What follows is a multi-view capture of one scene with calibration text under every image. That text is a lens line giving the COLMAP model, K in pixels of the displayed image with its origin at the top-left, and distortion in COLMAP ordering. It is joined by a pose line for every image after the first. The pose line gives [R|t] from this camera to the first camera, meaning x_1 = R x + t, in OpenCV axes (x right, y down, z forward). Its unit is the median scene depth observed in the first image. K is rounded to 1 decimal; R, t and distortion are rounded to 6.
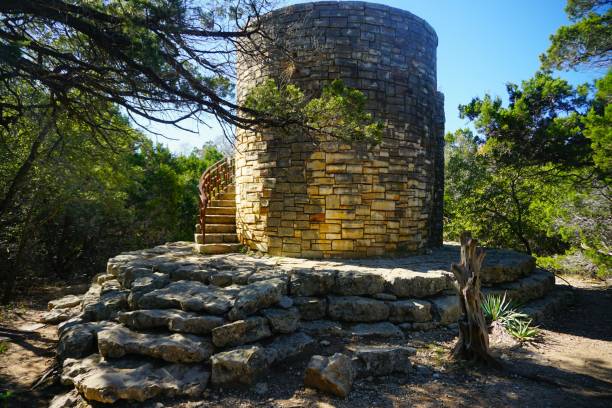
lens RADIAL K [[389.2, 0, 306.0], [0, 389.2, 204.0], [0, 0, 1]] dist [-0.036713, 0.025103]
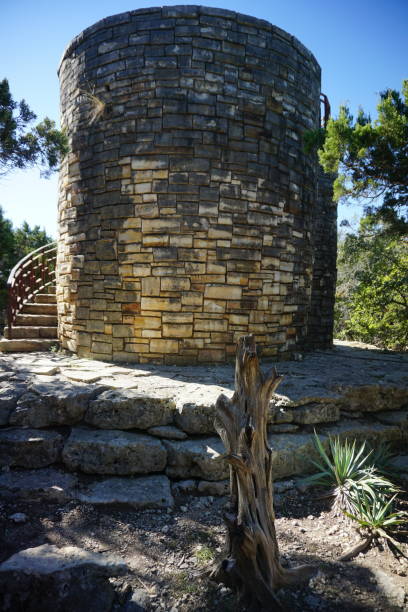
lens RADIAL K [[389.2, 0, 204.0], [0, 389.2, 306.0], [0, 0, 1]] dist [-0.036713, 0.025103]
pose [[0.995301, 0.014420, -0.095755, 0.234112], [-0.012224, 0.999650, 0.023480, 0.012527], [0.096060, -0.022199, 0.995128, 0.279511]]
